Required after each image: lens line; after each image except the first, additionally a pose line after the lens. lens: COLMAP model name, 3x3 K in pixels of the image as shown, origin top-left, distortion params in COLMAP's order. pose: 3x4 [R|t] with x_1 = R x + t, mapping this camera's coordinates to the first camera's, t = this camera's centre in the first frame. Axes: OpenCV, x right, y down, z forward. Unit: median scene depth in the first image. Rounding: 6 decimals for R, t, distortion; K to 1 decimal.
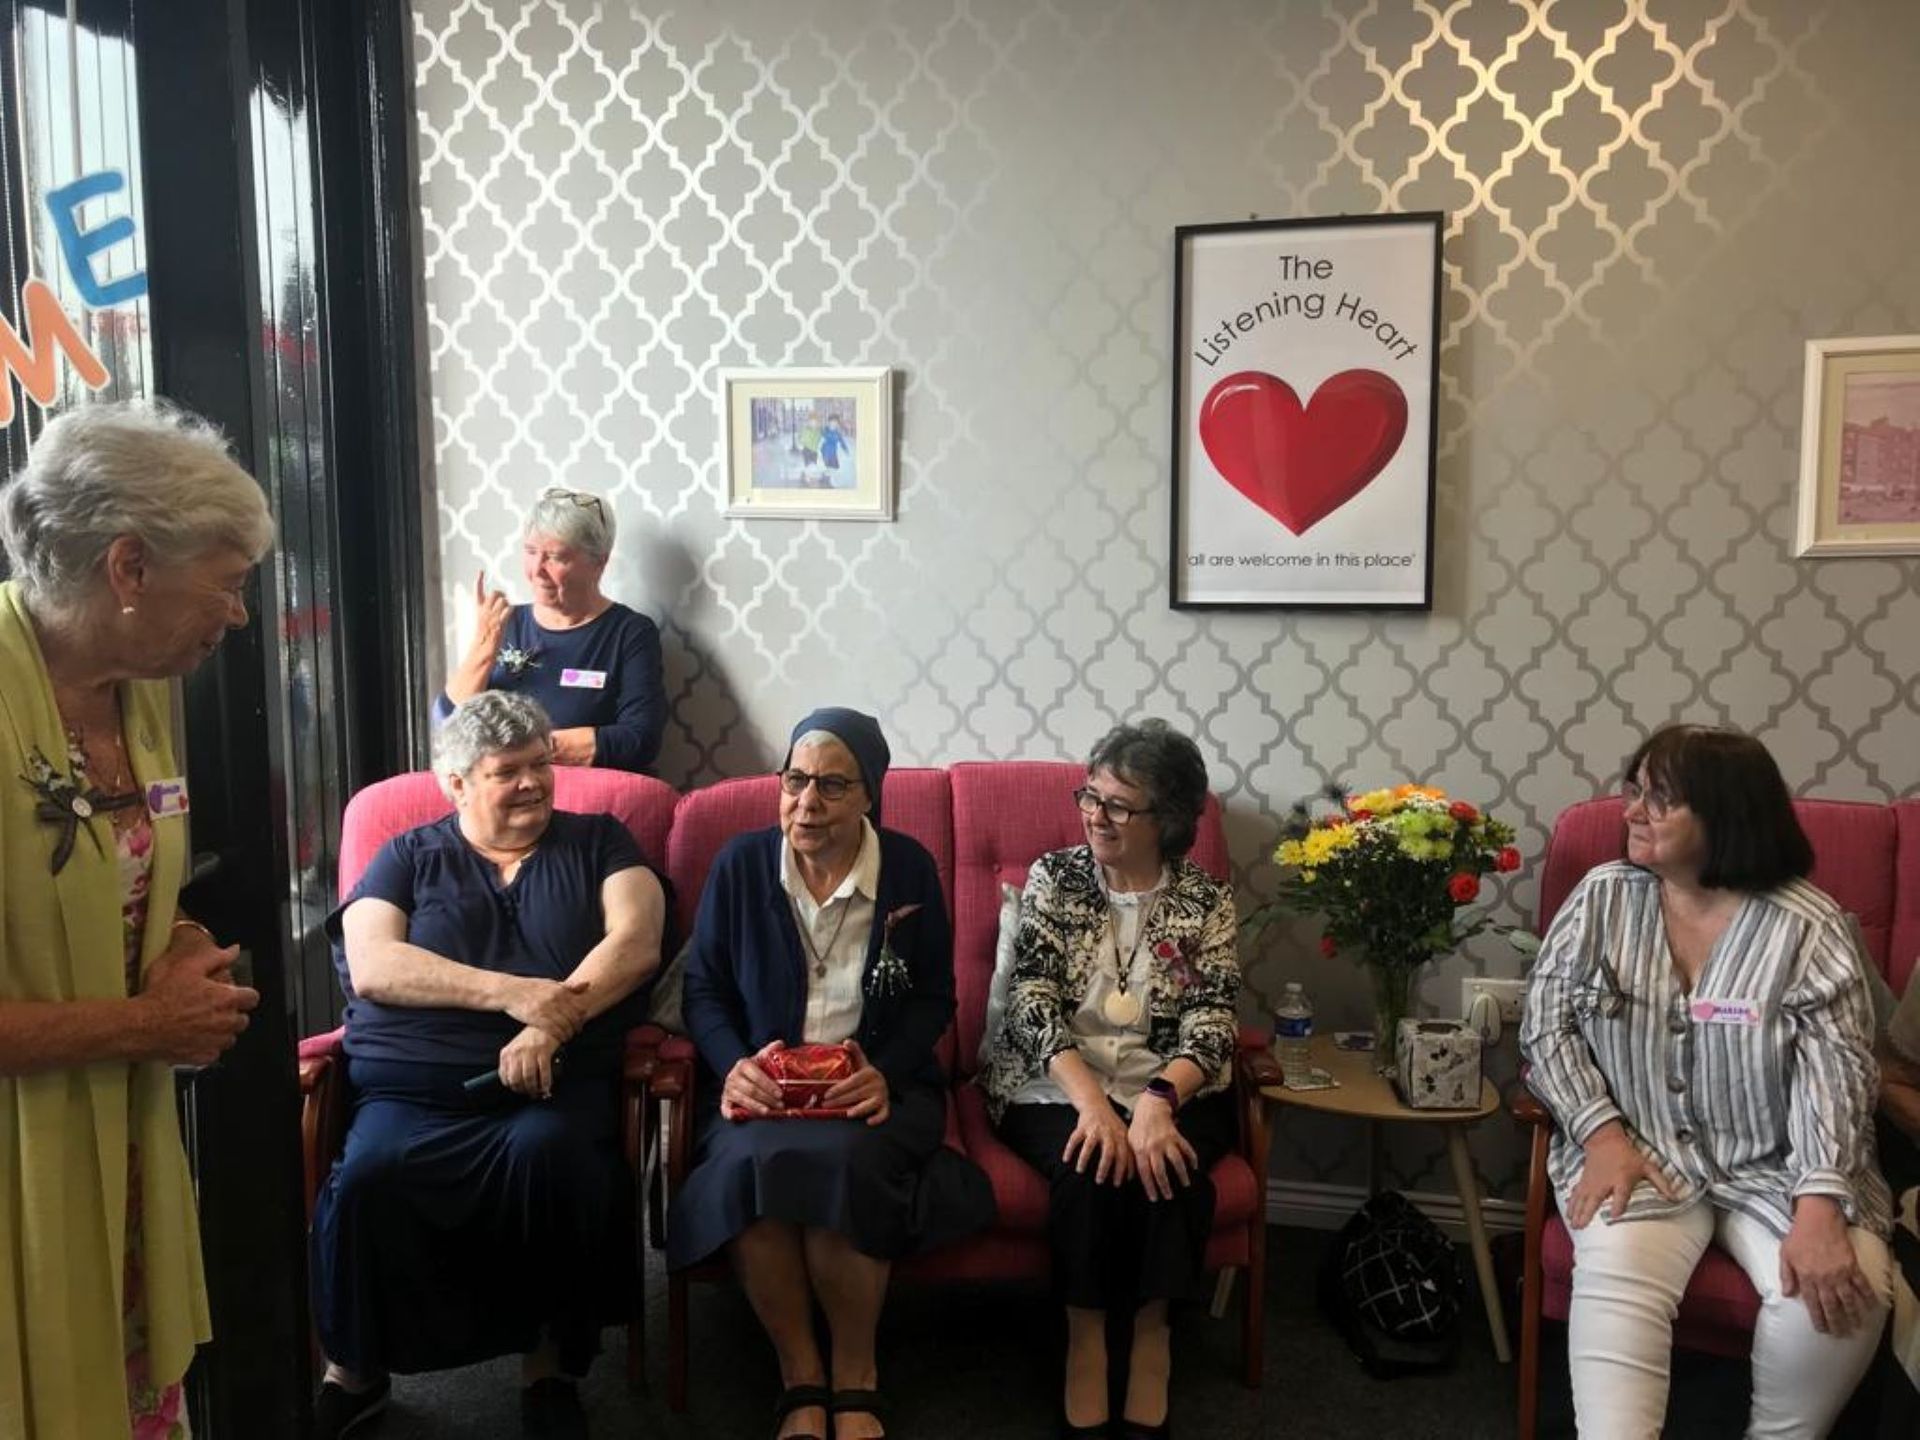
lens RADIAL K [[1453.1, 0, 968.9], [0, 1453.1, 714.6], [0, 0, 1]] dist [0.031402, -0.041805]
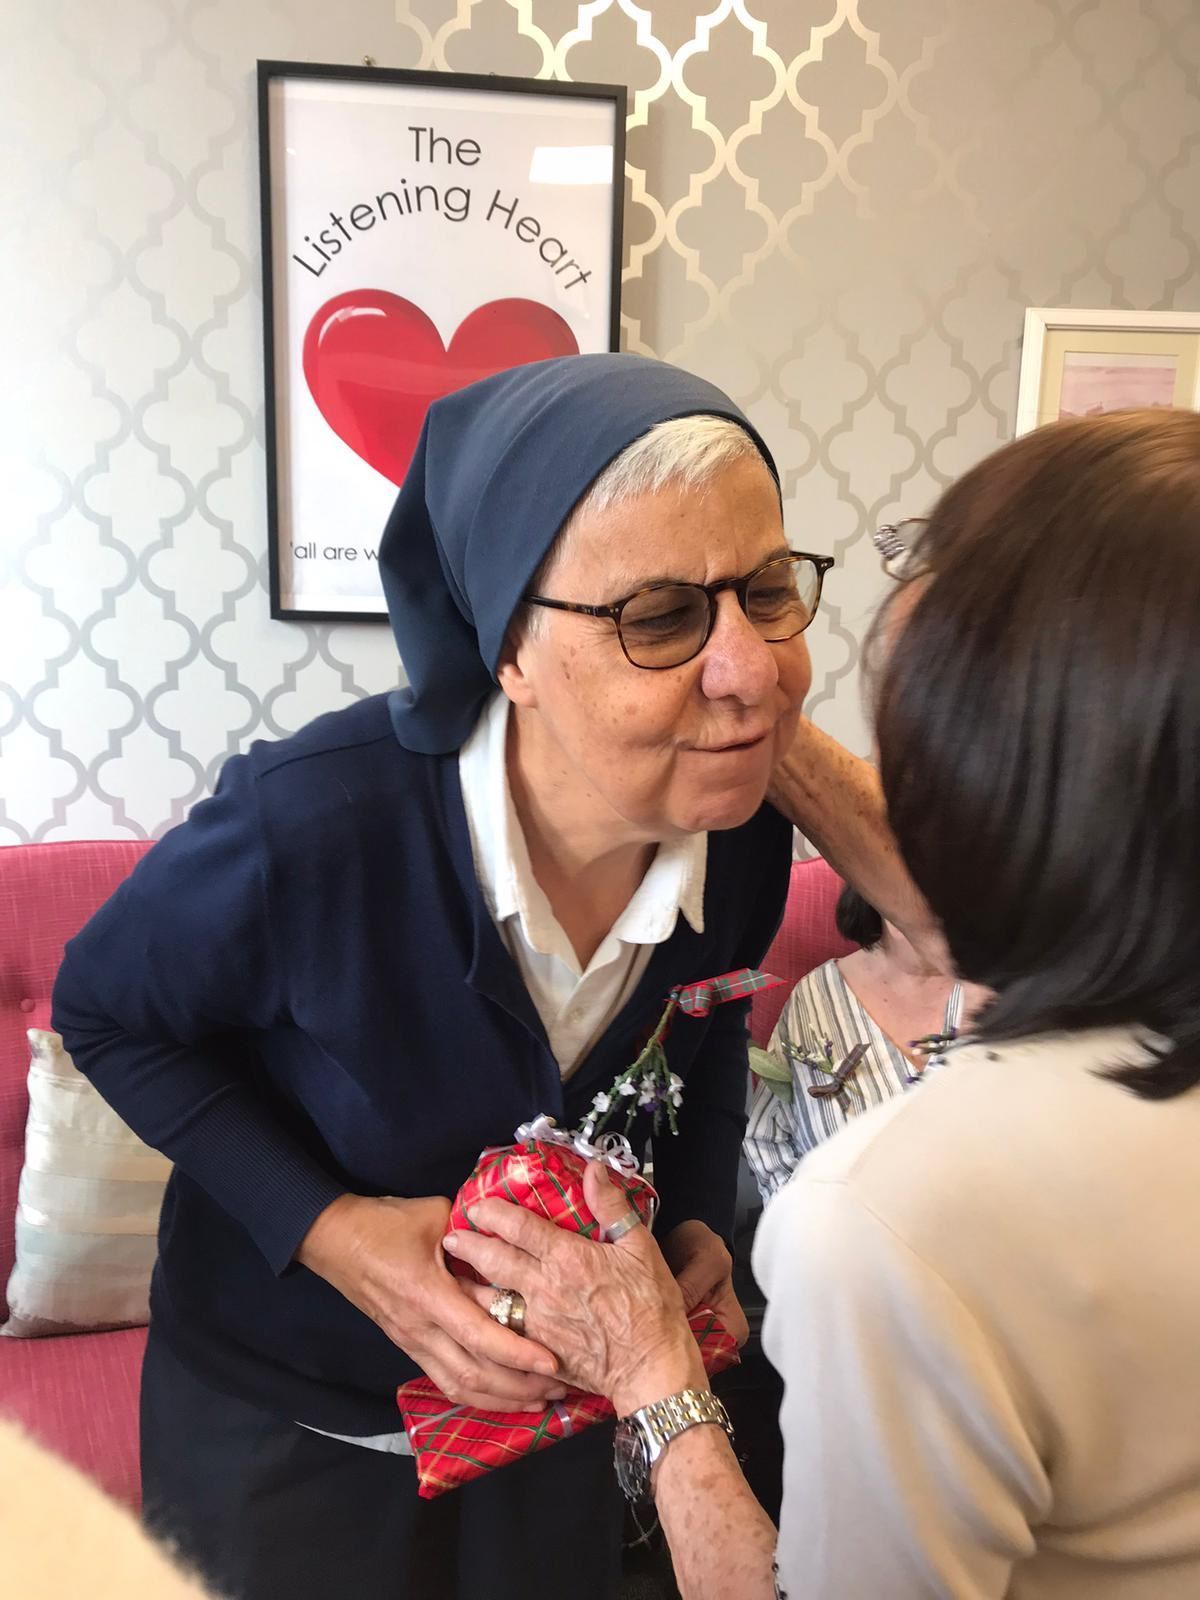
lens RADIAL K [[1210.9, 0, 597.8], [0, 1210.9, 782.7], [0, 0, 1]] dist [0.031402, -0.041805]
pose [[0.919228, -0.043985, 0.391262, 0.049773], [0.019110, 0.997553, 0.067245, -0.029971], [-0.393262, -0.054337, 0.917819, 0.393802]]
